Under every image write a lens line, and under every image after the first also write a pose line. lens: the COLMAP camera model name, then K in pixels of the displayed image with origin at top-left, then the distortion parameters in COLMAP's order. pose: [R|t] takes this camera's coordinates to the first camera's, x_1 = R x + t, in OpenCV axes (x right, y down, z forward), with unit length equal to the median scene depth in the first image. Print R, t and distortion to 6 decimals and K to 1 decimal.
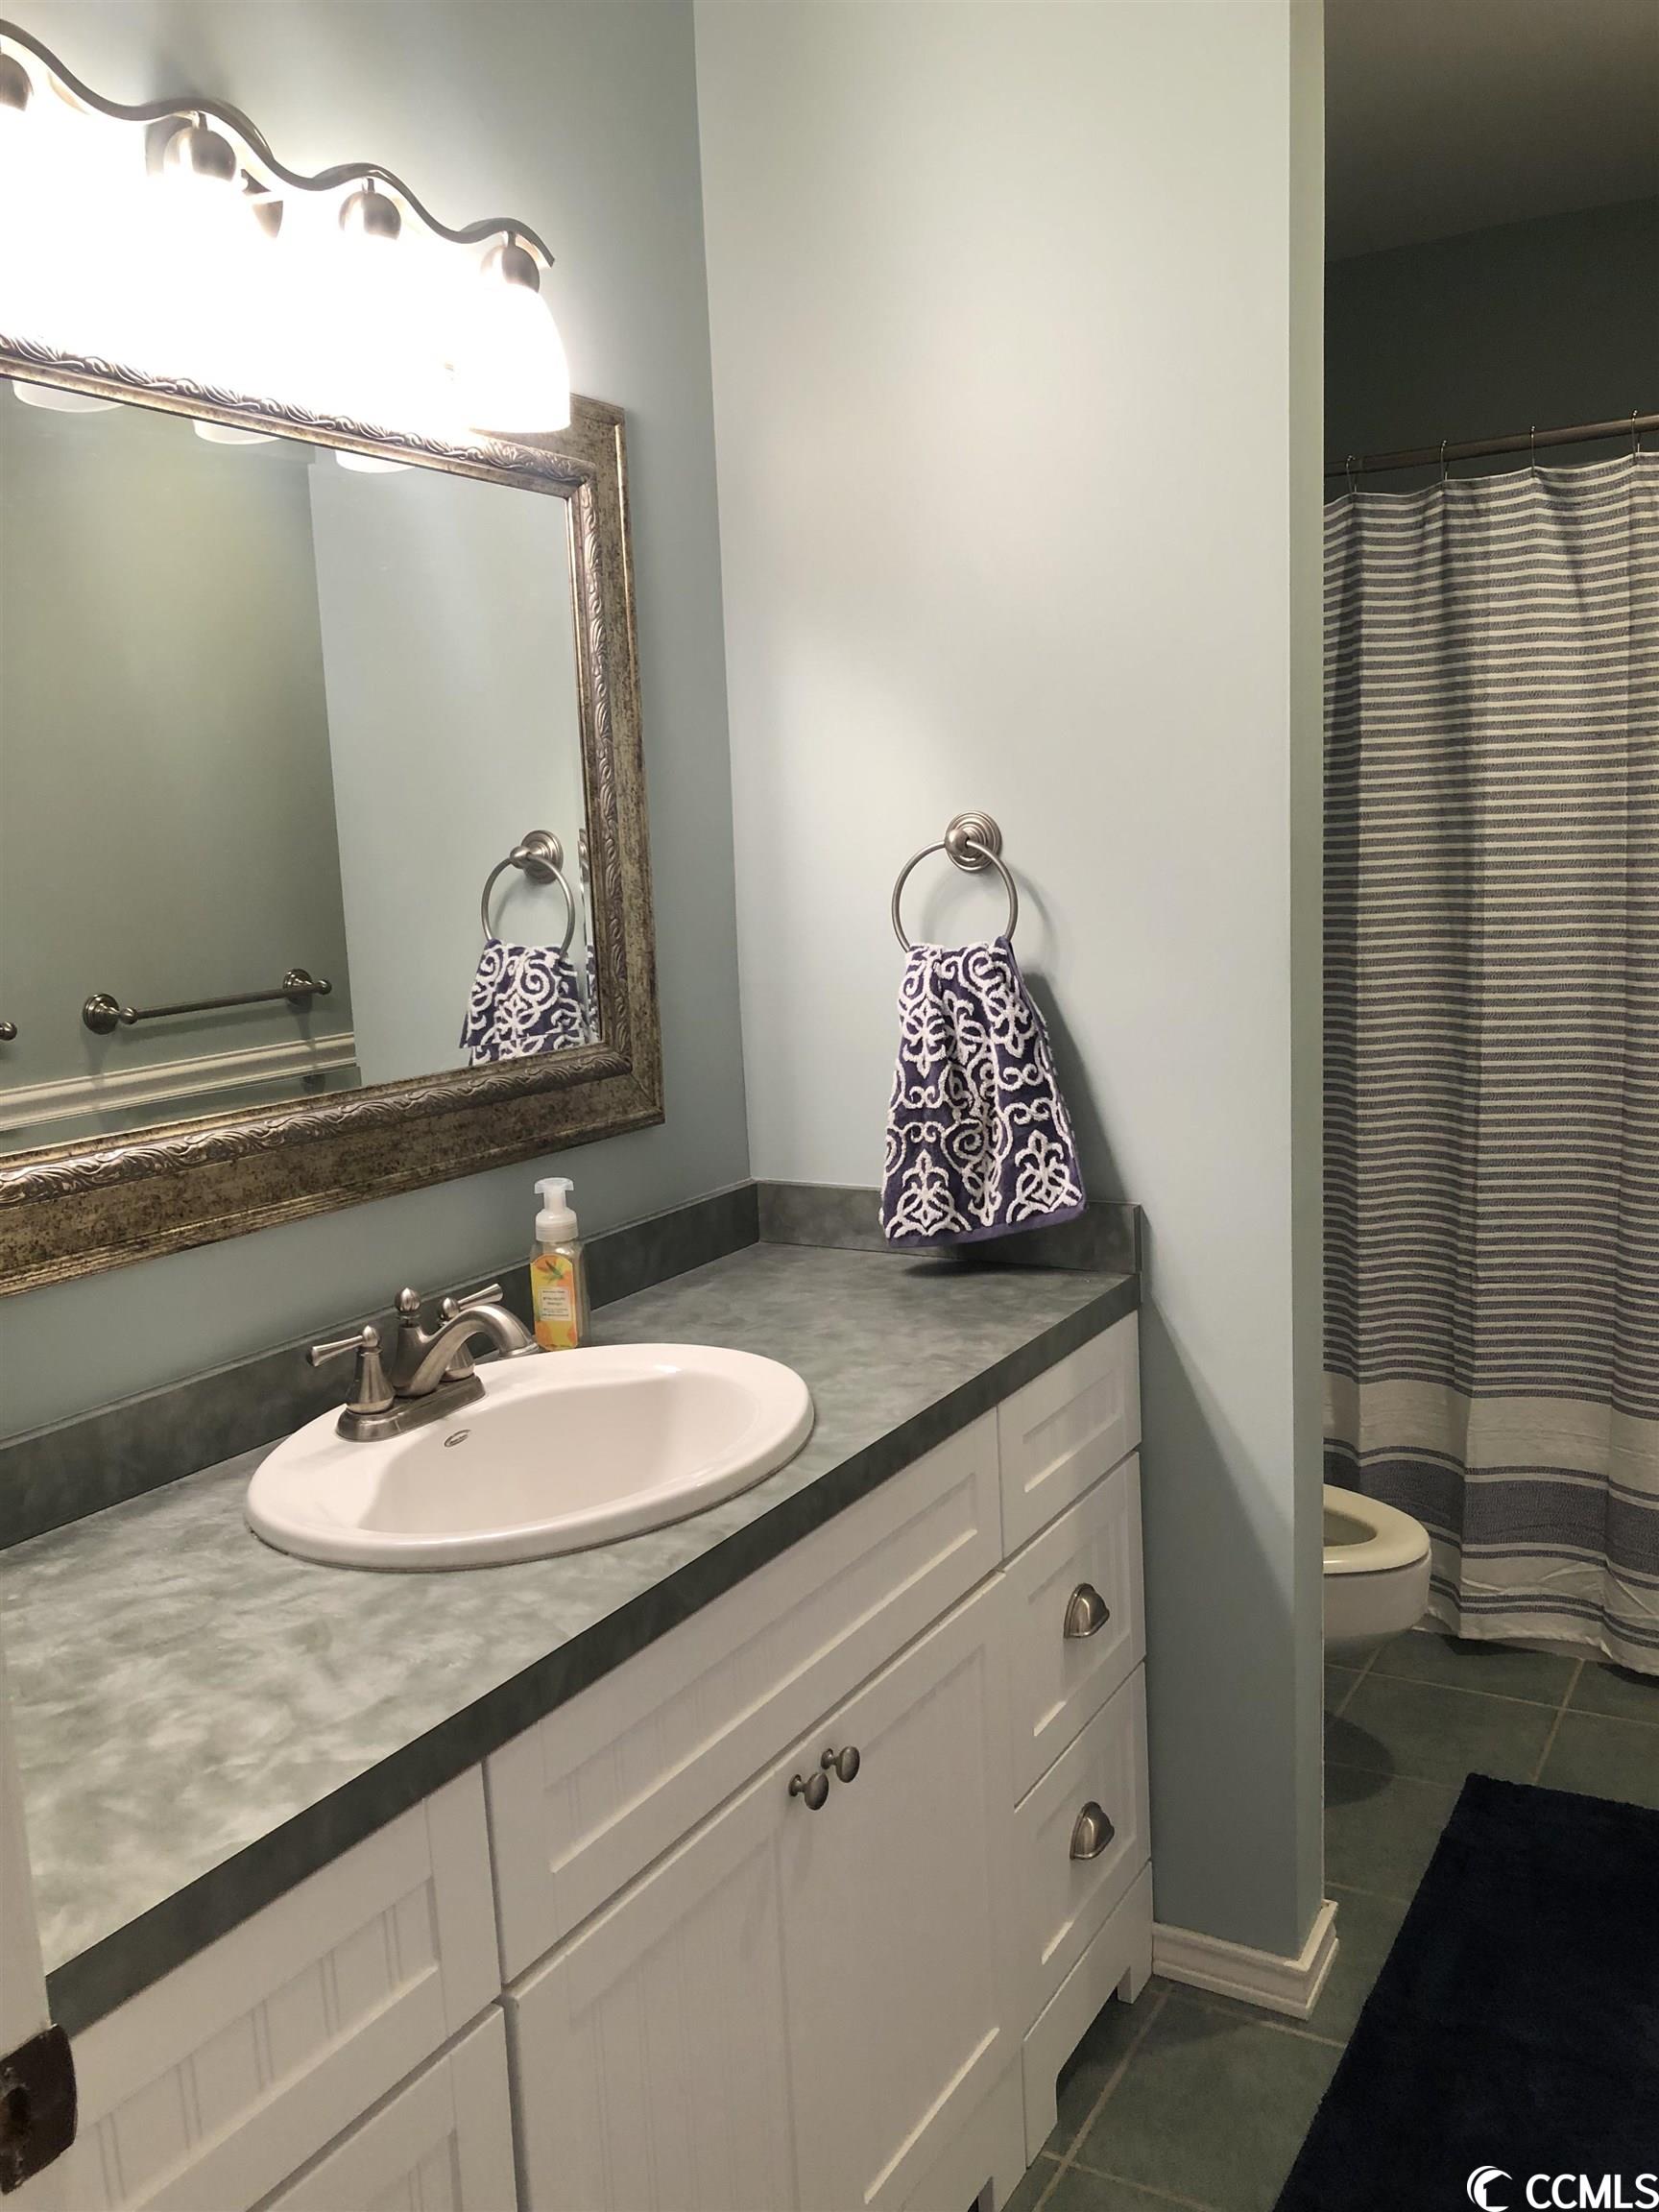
lens RADIAL K [[1815.2, 0, 826.4], [0, 1815.2, 1095.1], [0, 0, 1]] dist [0.004948, 0.017332]
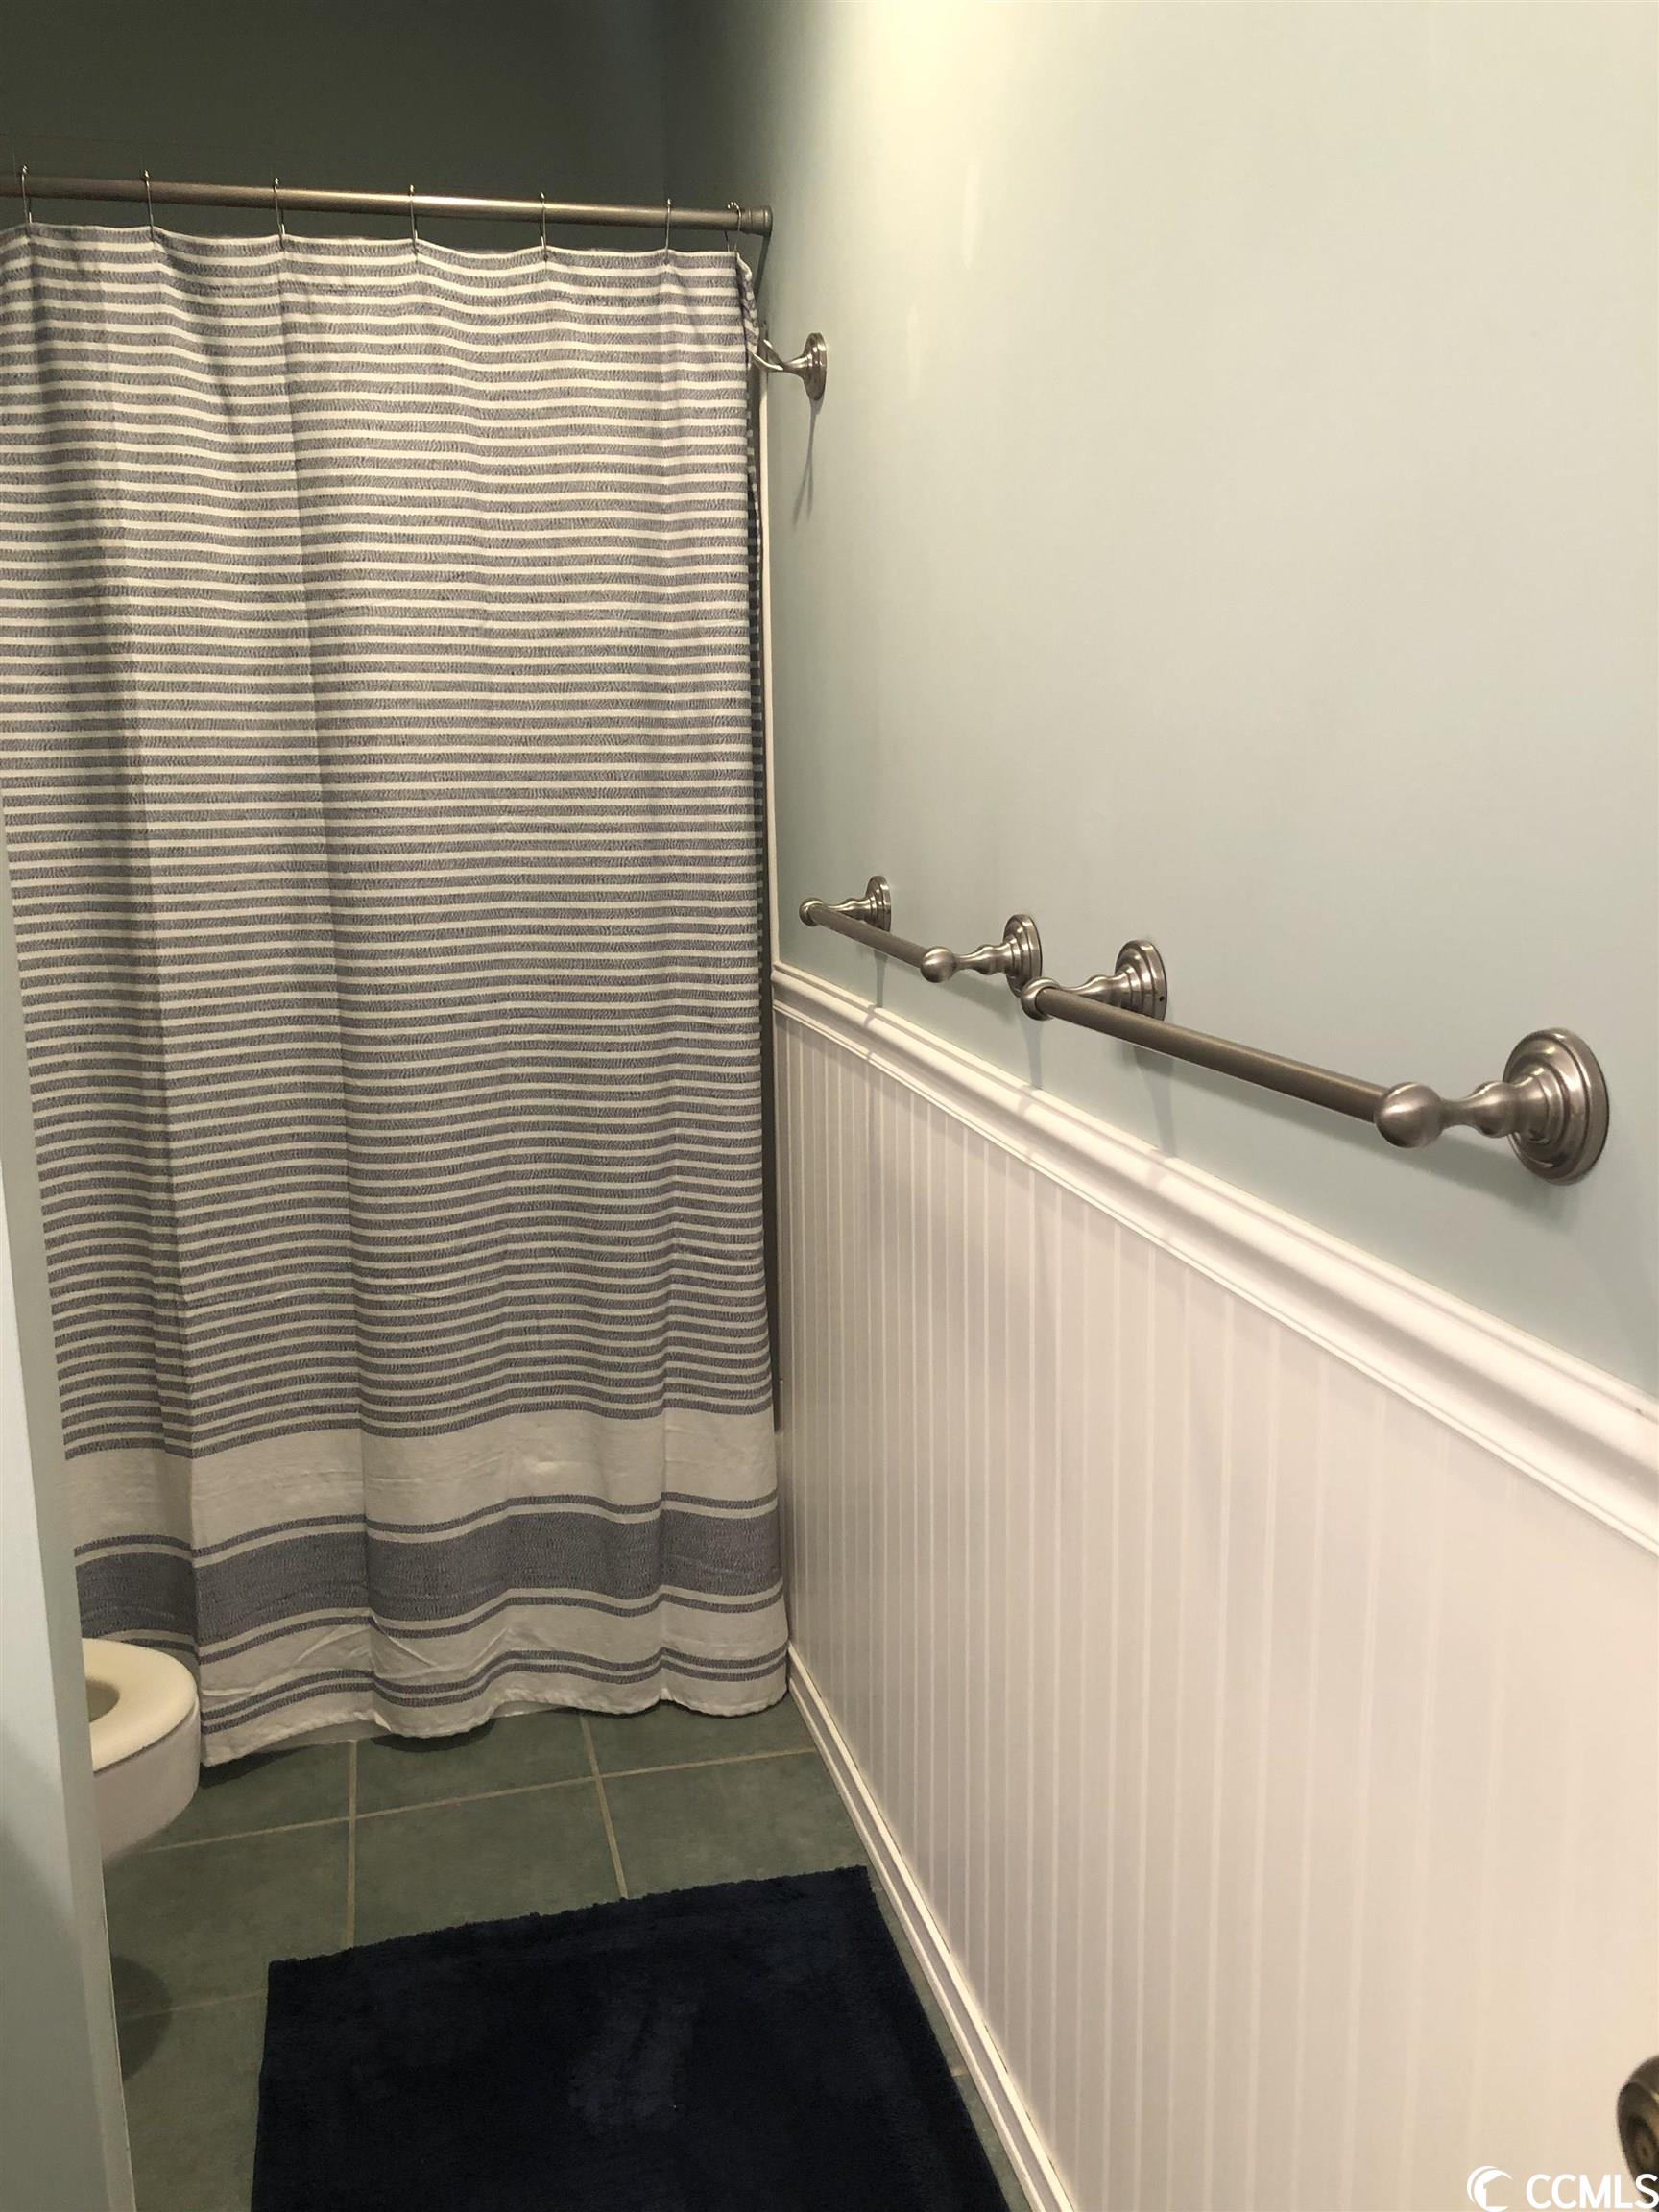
lens RADIAL K [[1815.2, 0, 826.4], [0, 1815.2, 1095.1], [0, 0, 1]] dist [0.004948, 0.017332]
pose [[0.705391, -0.097354, 0.702101, 0.020478], [0.087051, 0.994923, 0.050499, -0.001850], [-0.703453, 0.025497, 0.710285, 0.270629]]
